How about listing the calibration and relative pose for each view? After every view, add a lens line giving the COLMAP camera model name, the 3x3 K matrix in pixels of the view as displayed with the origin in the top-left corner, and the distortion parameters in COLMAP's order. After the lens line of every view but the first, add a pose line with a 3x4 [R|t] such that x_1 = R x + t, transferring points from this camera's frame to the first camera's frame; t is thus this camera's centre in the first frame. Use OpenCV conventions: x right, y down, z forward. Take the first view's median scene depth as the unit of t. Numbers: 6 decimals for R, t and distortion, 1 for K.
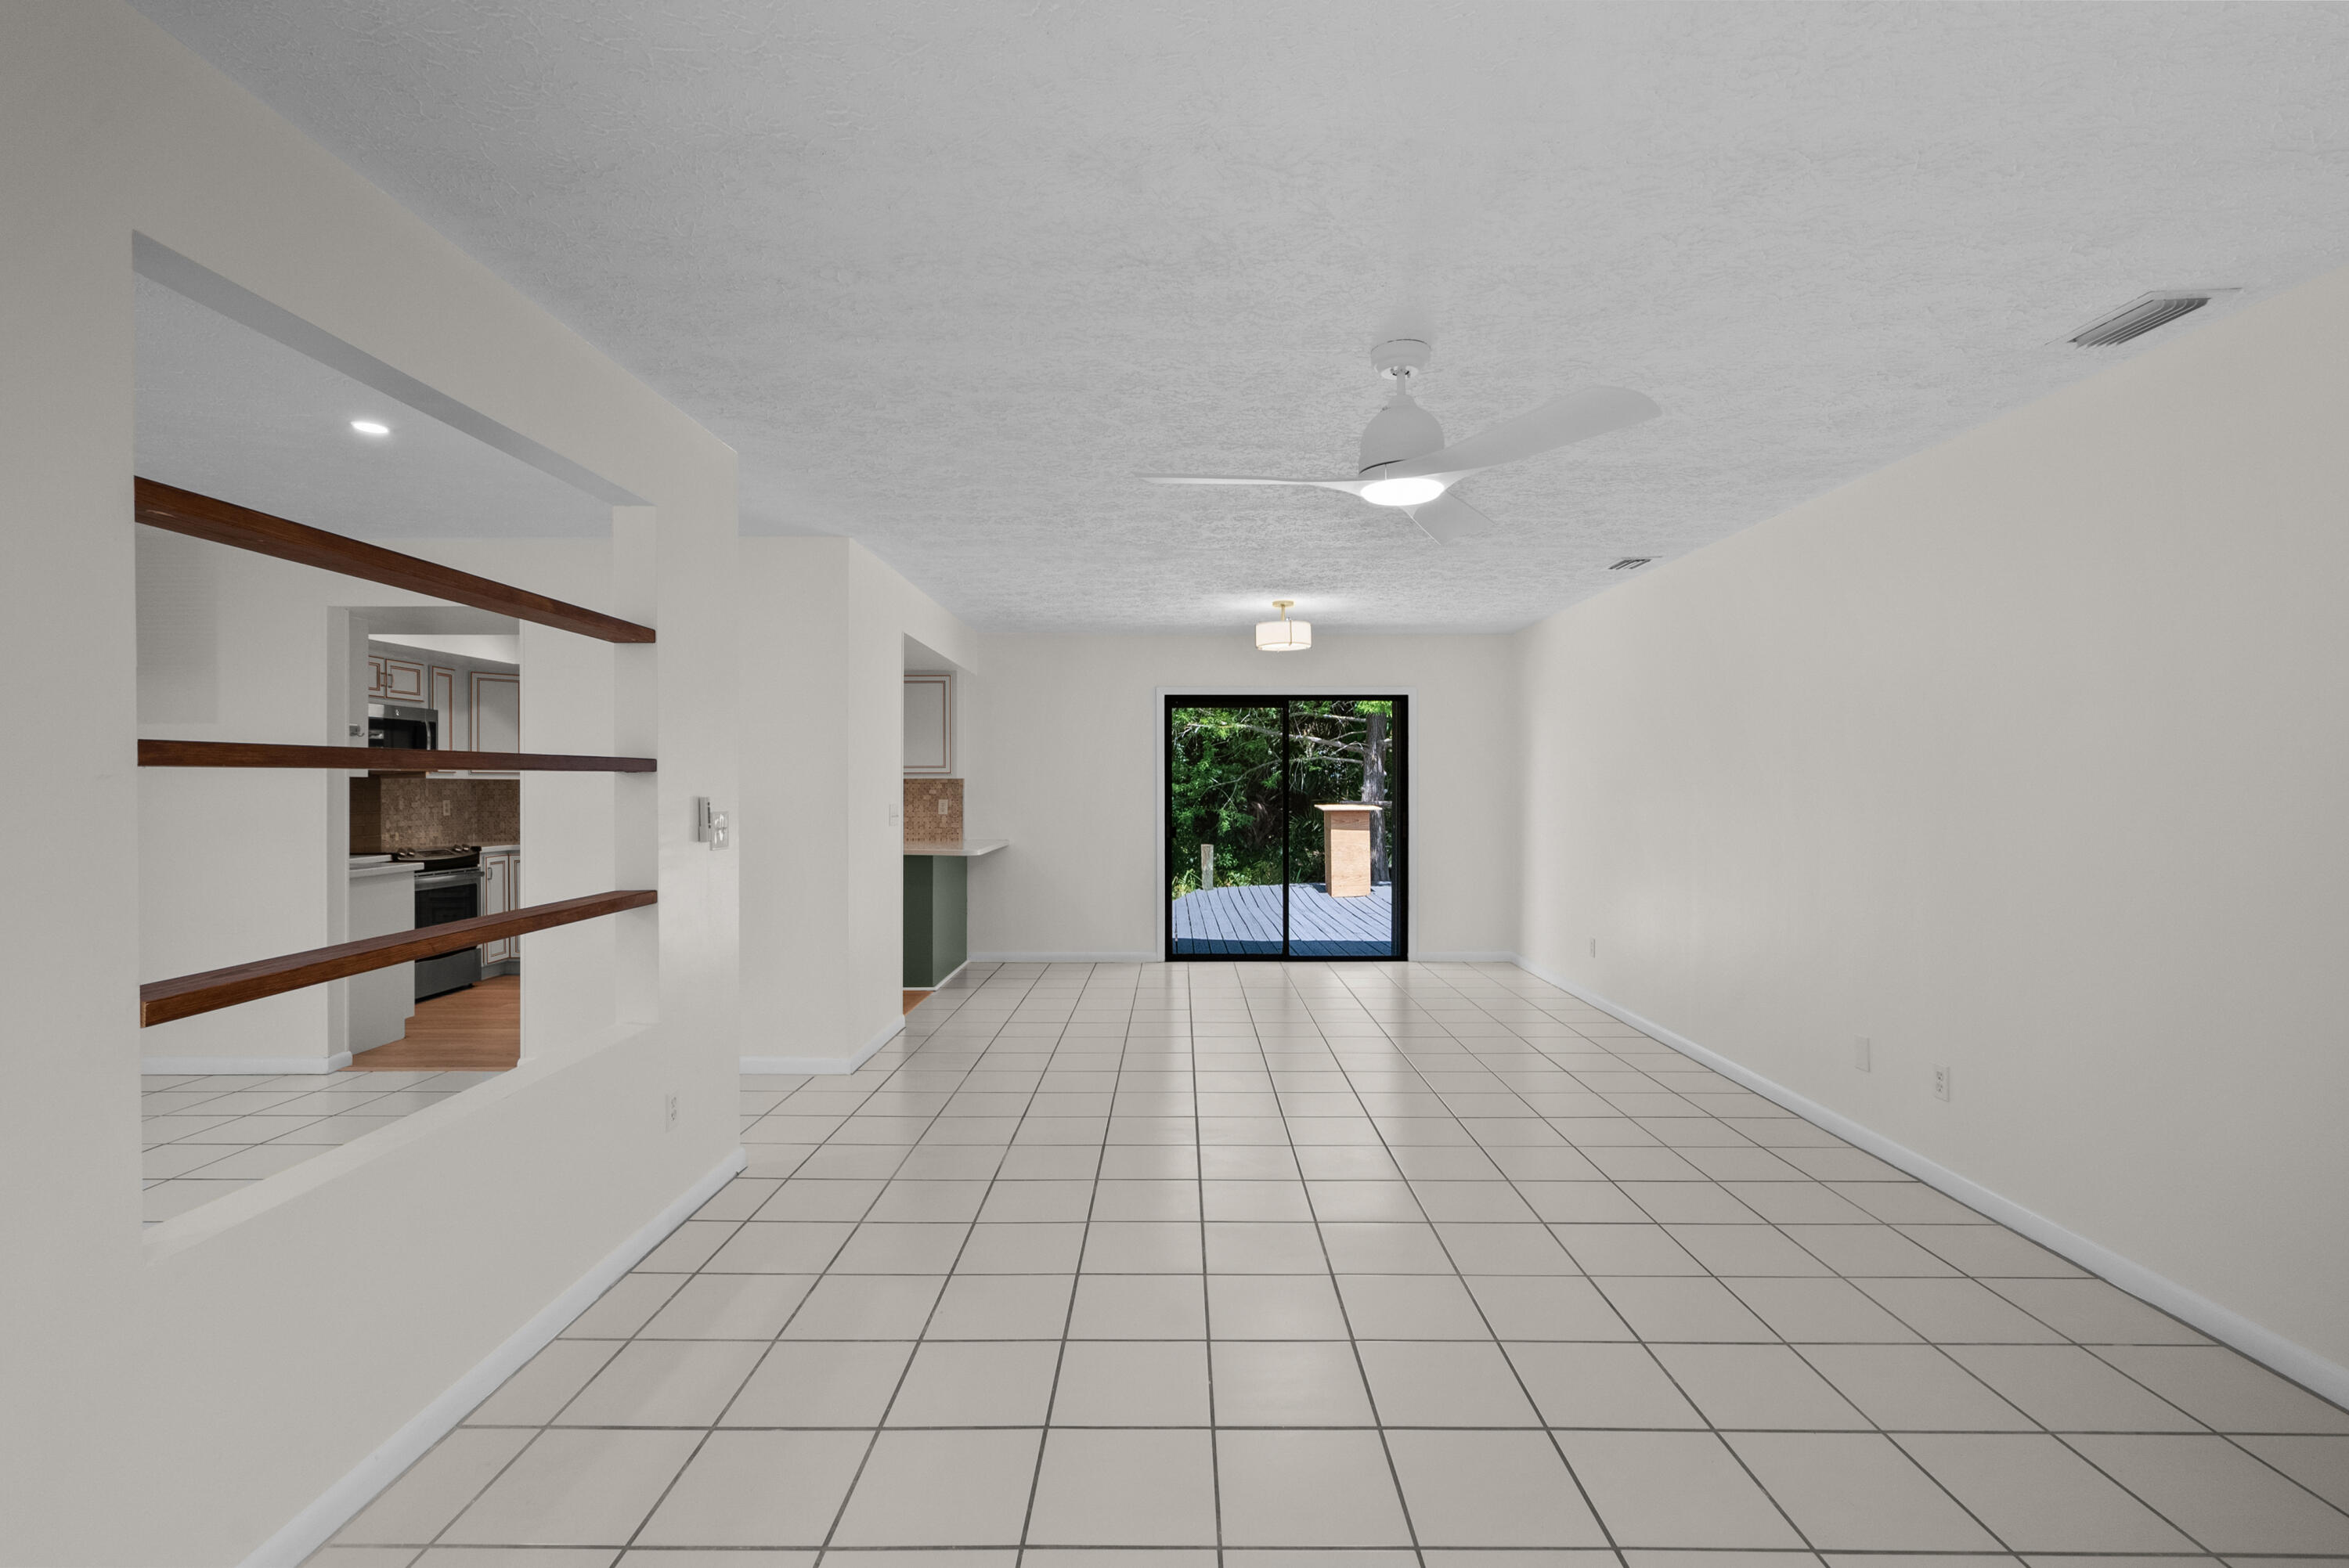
lens RADIAL K [[1081.6, 0, 1174.5], [0, 1081.6, 784.0], [0, 0, 1]] dist [-0.002280, -0.000110]
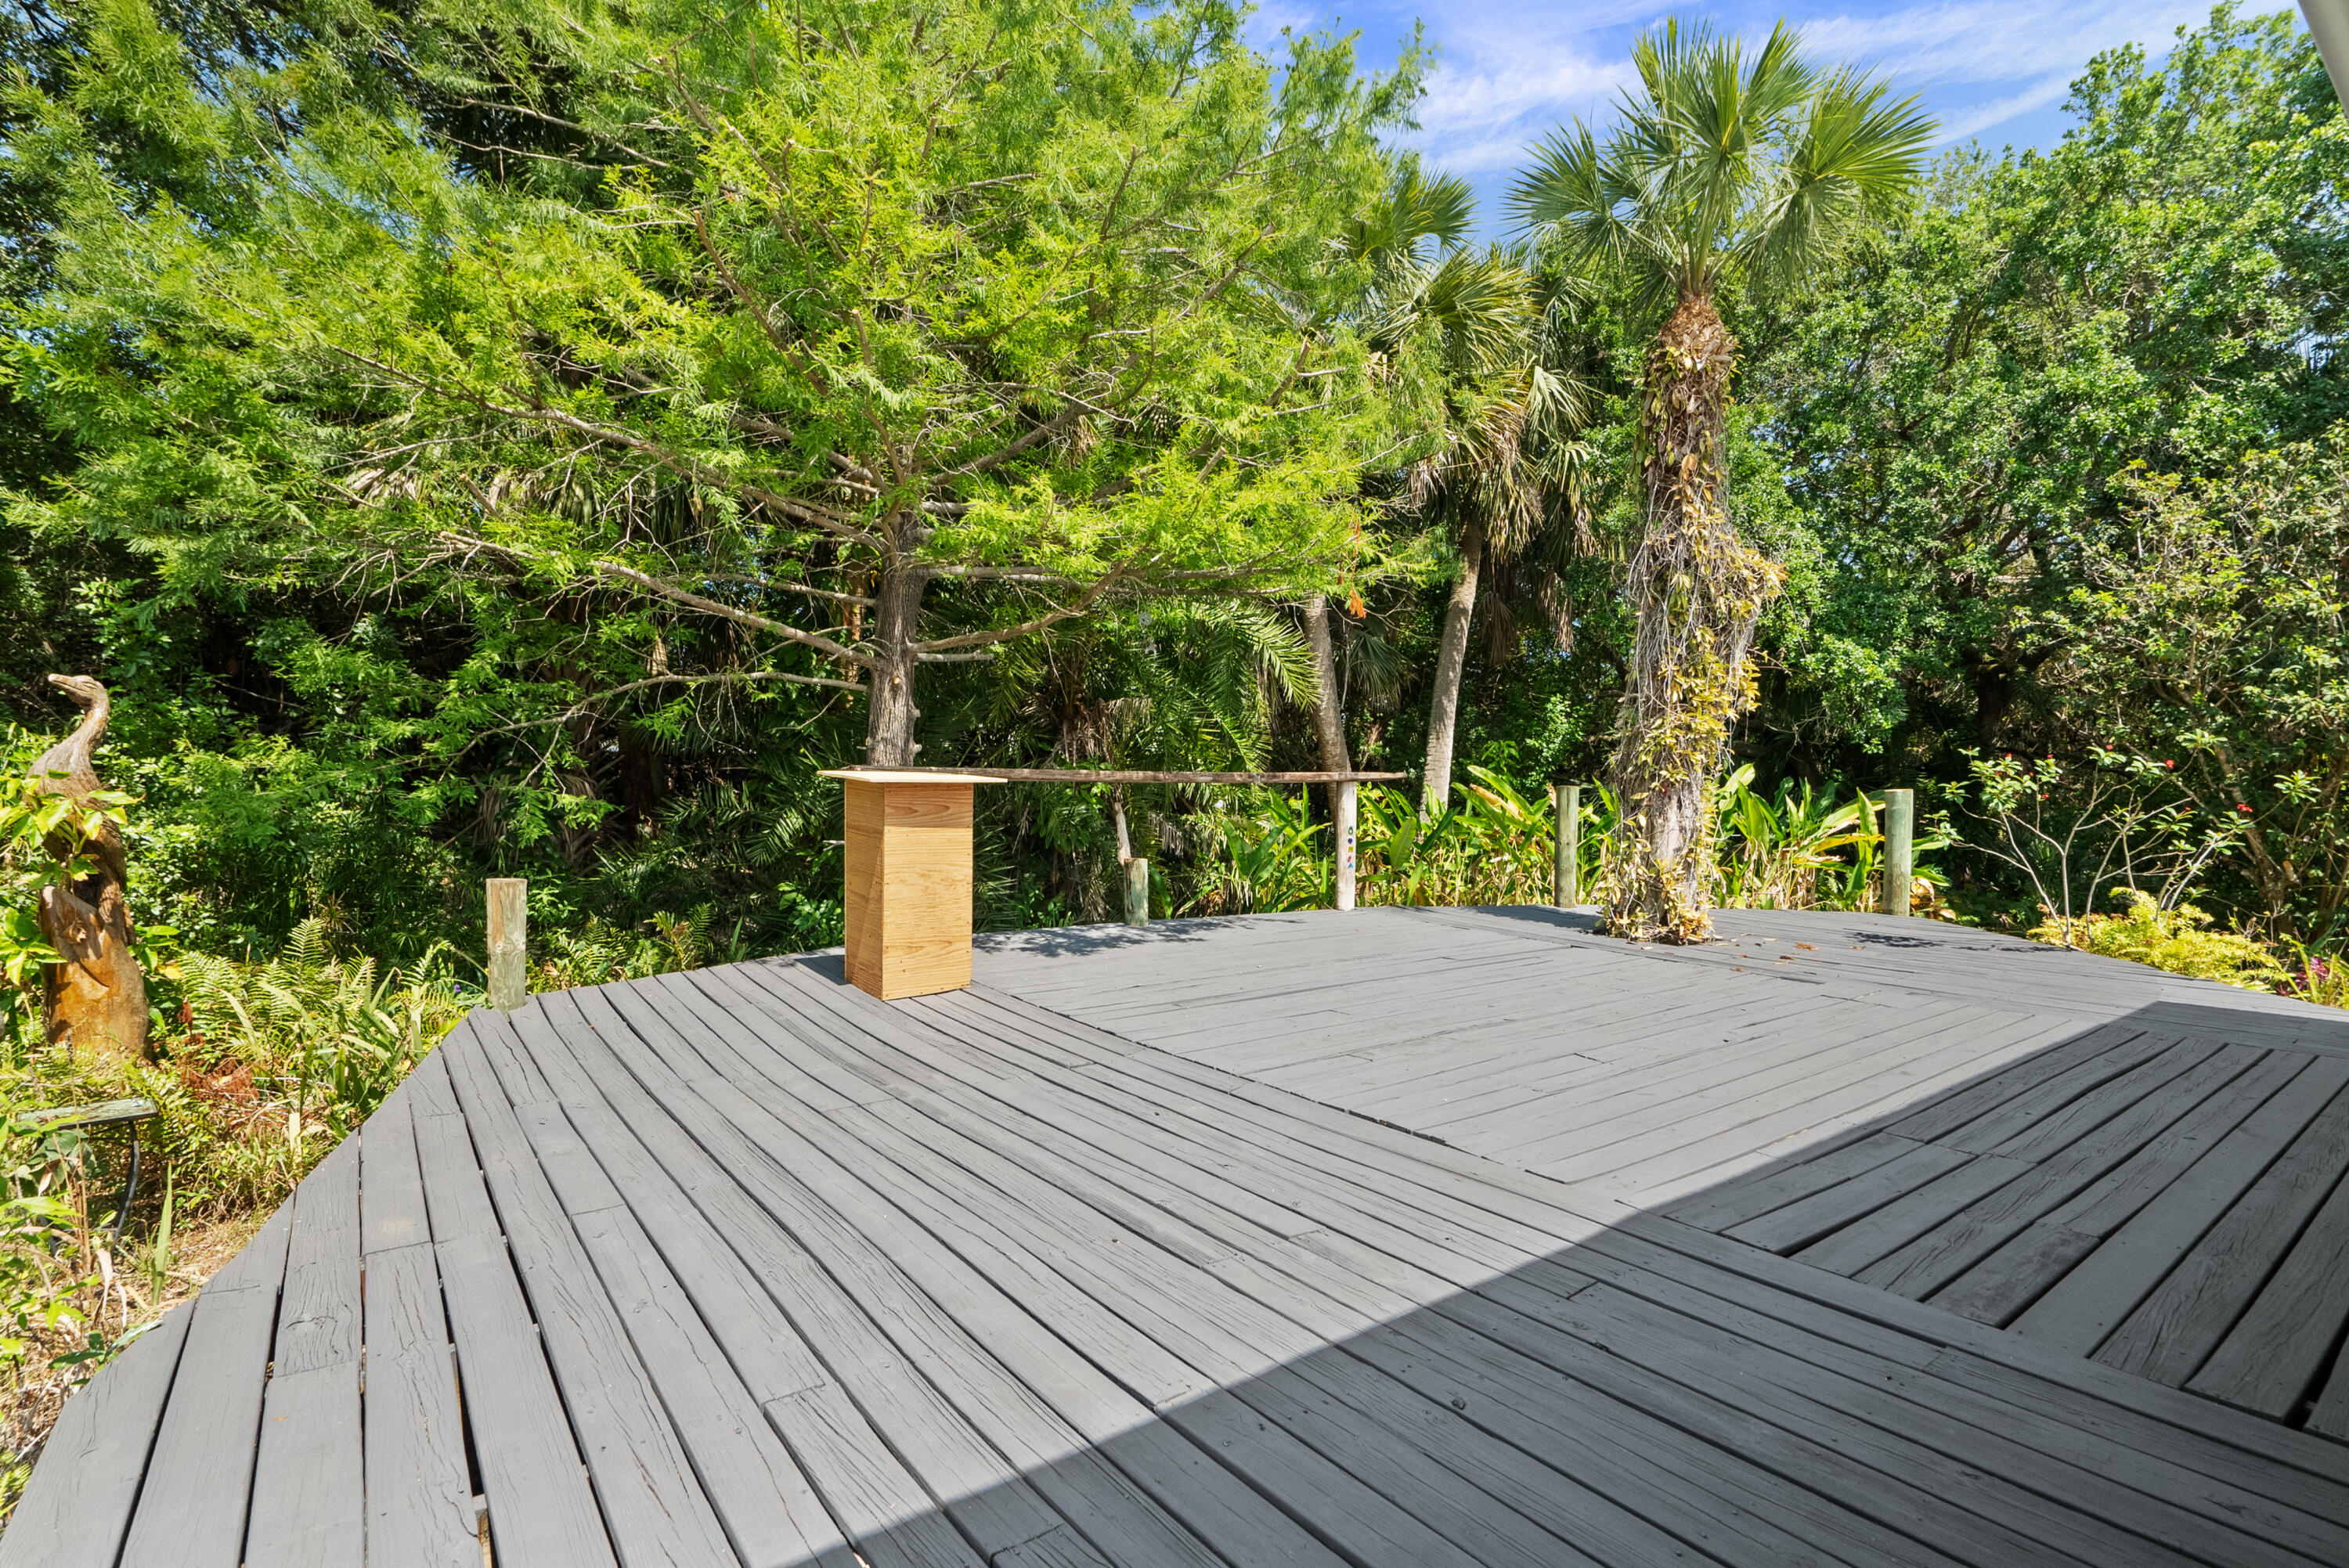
lens RADIAL K [[1082.3, 0, 1173.8], [0, 1082.3, 795.0], [0, 0, 1]] dist [-0.000058, 0.000506]
pose [[0.798647, 0.001793, 0.601797, -0.008751], [-0.013712, 0.999790, 0.015219, 0.020359], [-0.601643, -0.020406, 0.798504, 0.583544]]
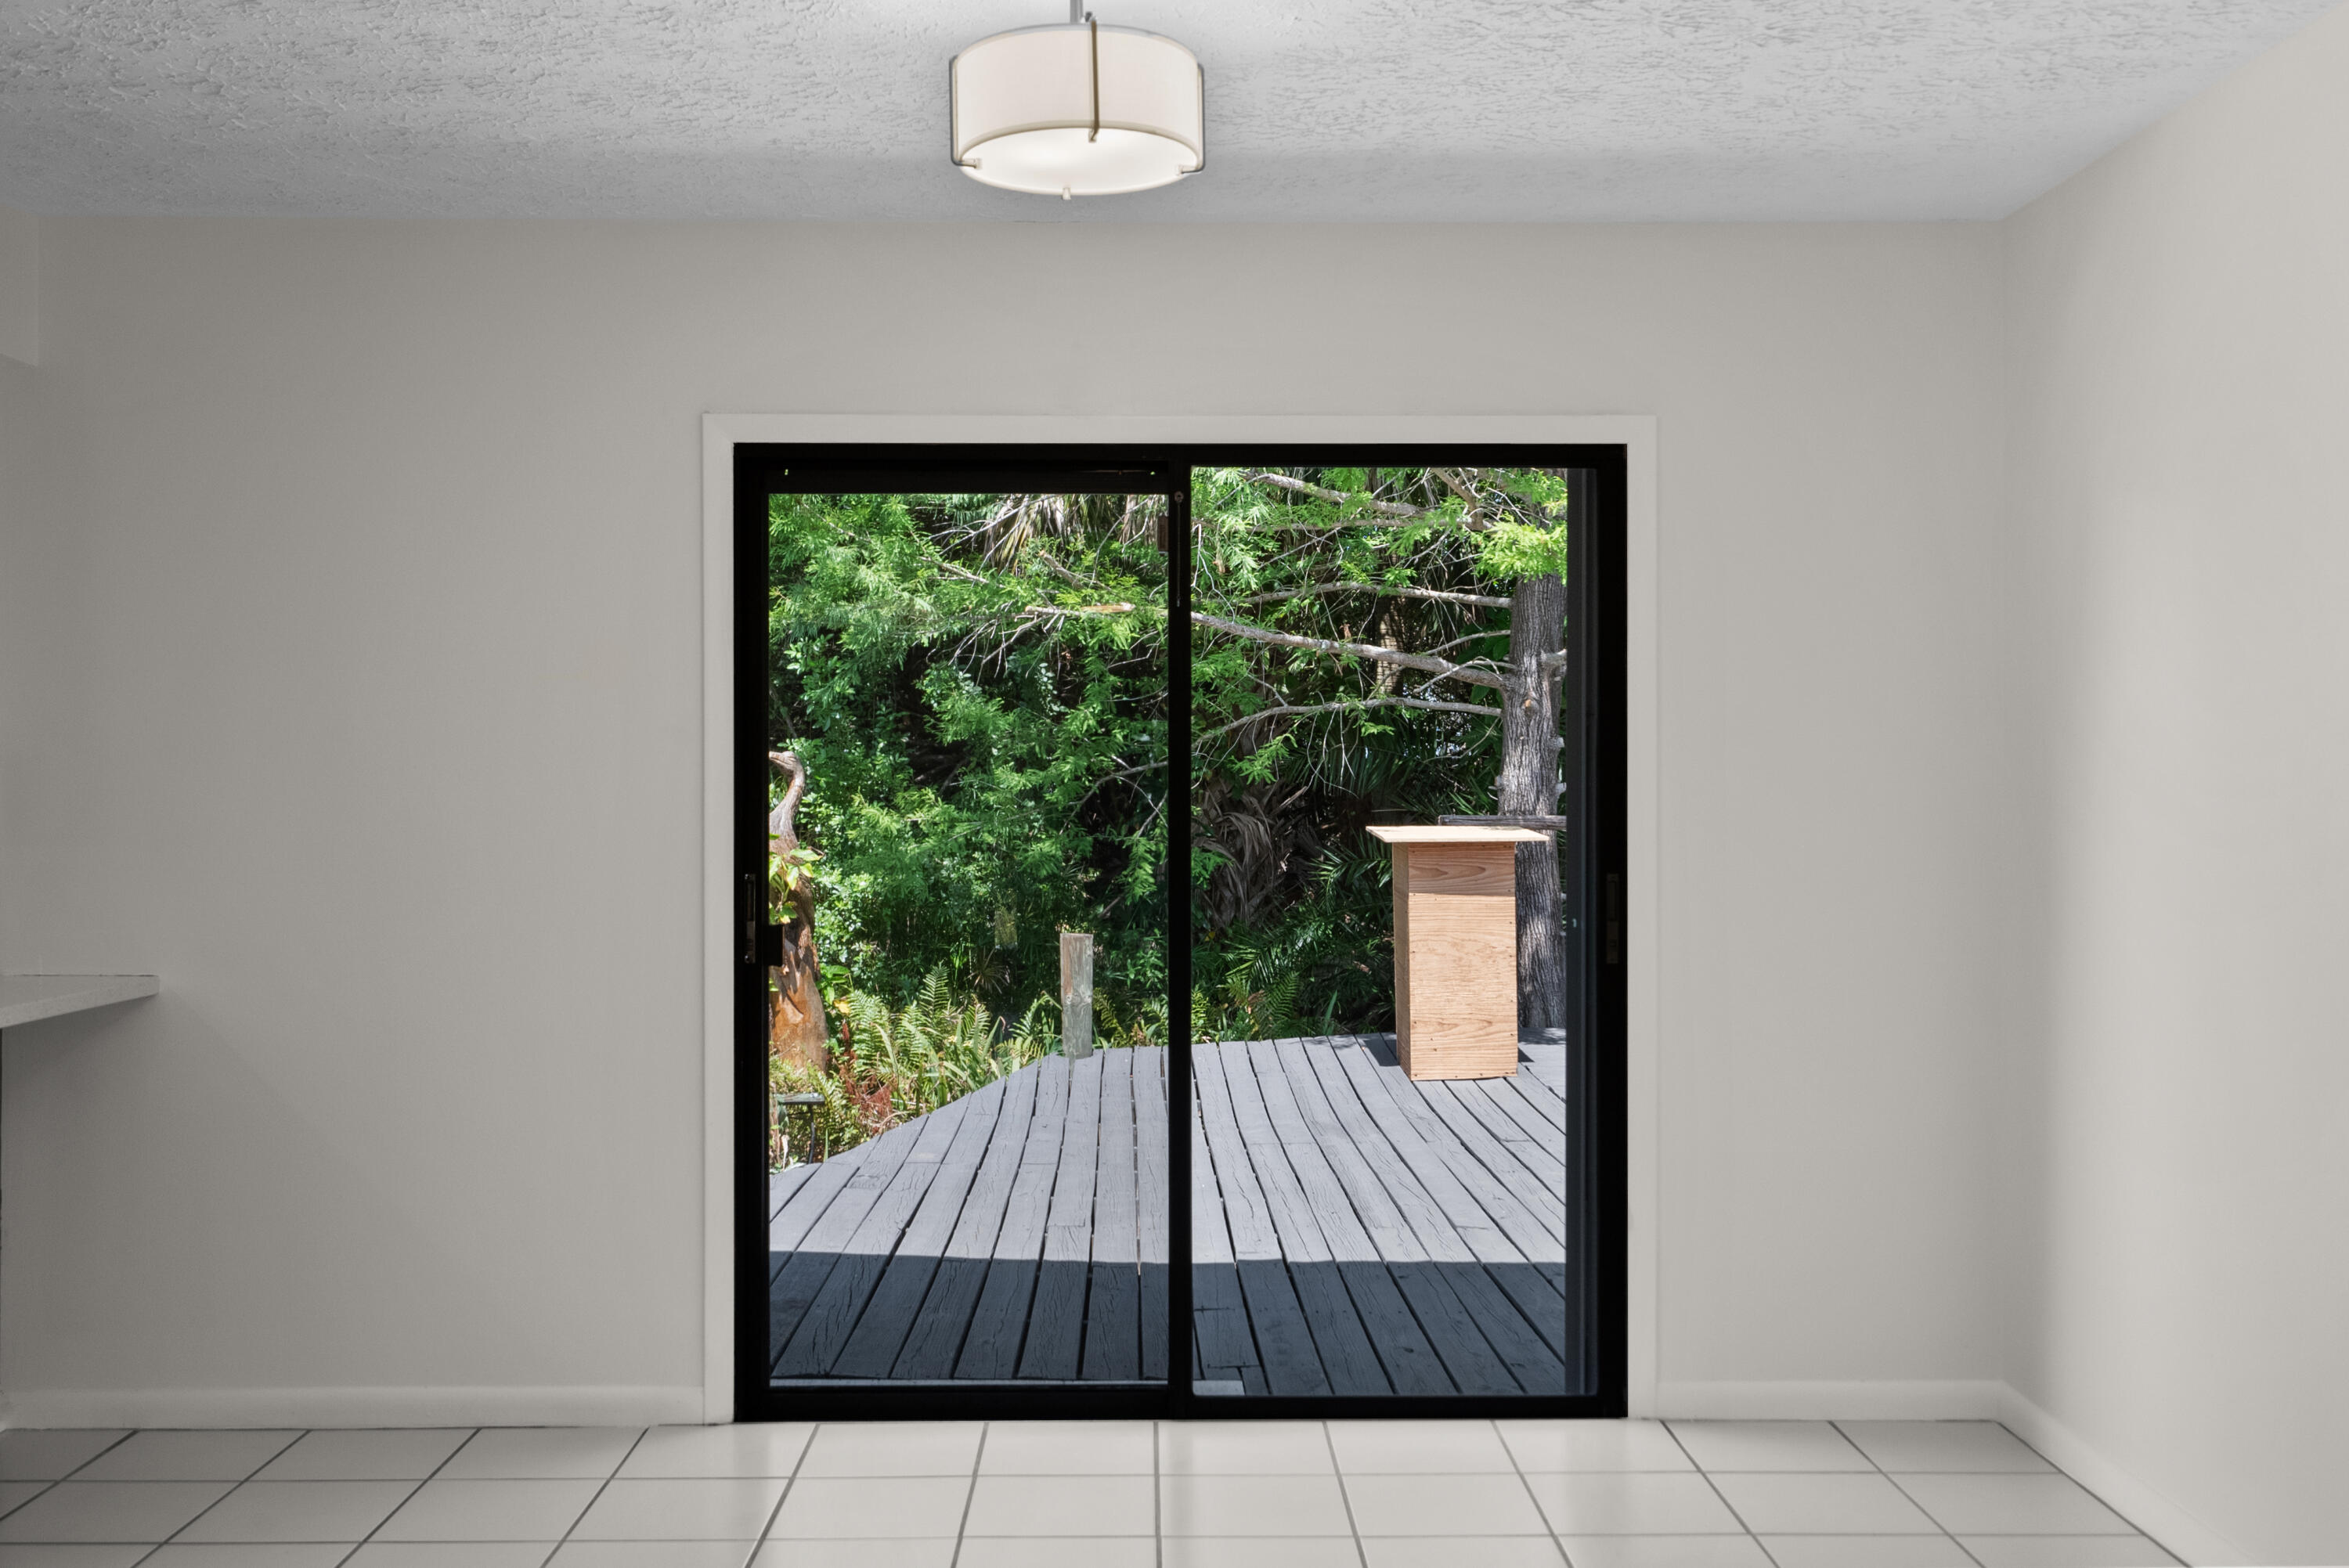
lens RADIAL K [[2228.2, 0, 1174.5], [0, 2228.2, 784.0], [0, 0, 1]] dist [0.003344, 0.002964]
pose [[0.999859, 0.000096, 0.016787, 0.050538], [-0.000209, 0.999977, 0.006734, 0.000011], [-0.016786, -0.006737, 0.999836, 0.239171]]
